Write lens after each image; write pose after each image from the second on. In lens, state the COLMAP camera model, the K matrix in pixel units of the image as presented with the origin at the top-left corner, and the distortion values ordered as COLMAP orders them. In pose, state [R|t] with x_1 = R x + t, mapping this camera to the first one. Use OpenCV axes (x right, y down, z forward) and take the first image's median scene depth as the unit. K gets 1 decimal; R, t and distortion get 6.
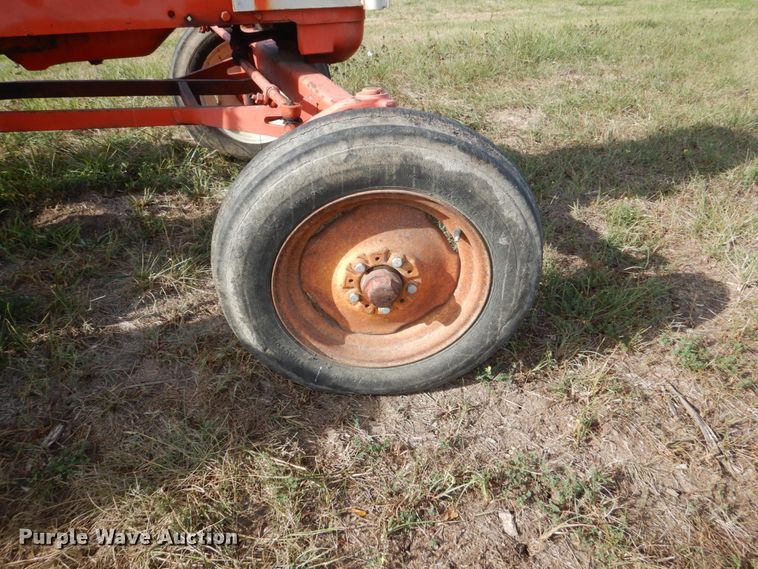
lens RADIAL K [[562.5, 0, 392.0], [0, 562.5, 285.2], [0, 0, 1]] dist [-0.003878, -0.002124]
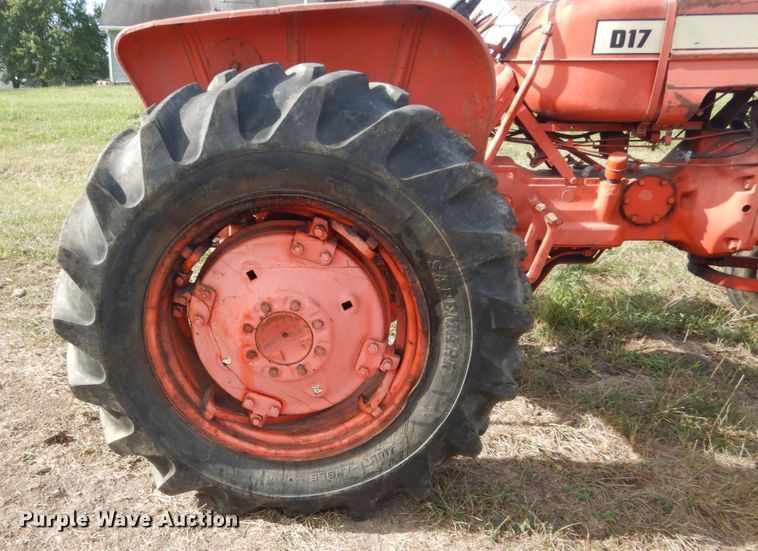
lens RADIAL K [[718.0, 0, 256.6], [0, 718.0, 352.5], [0, 0, 1]] dist [-0.000945, 0.001151]
pose [[0.870940, 0.184408, -0.455474, -1.063752], [-0.252698, 0.963037, -0.093295, 0.444514], [0.421434, 0.196352, 0.885347, -1.361377]]
